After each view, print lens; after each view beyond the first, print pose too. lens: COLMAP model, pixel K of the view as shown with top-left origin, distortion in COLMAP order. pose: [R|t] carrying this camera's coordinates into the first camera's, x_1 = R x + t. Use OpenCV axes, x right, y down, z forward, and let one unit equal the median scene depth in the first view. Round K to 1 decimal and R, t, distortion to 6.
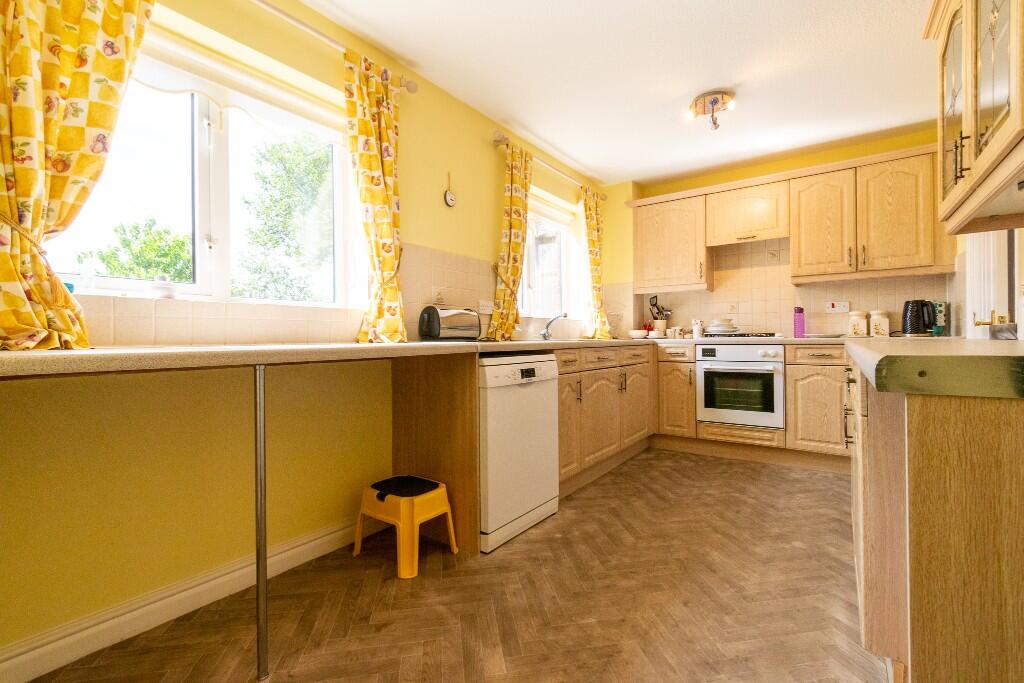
lens RADIAL K [[450.9, 0, 514.1], [0, 450.9, 337.1], [0, 0, 1]] dist [0.000955, -0.000063]
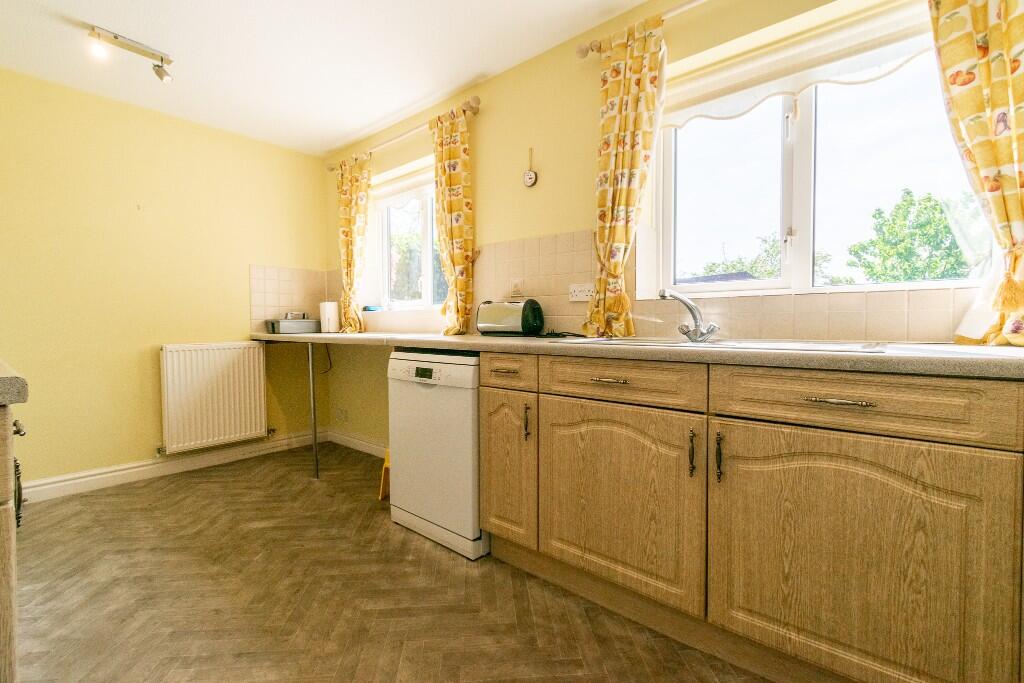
lens RADIAL K [[450.9, 0, 514.1], [0, 450.9, 337.1], [0, 0, 1]] dist [0.000955, -0.000063]
pose [[-0.074743, 0.041114, -0.996355, 0.956678], [0.007713, 0.999144, 0.040650, -0.030598], [0.997173, -0.004647, -0.074996, 1.278928]]
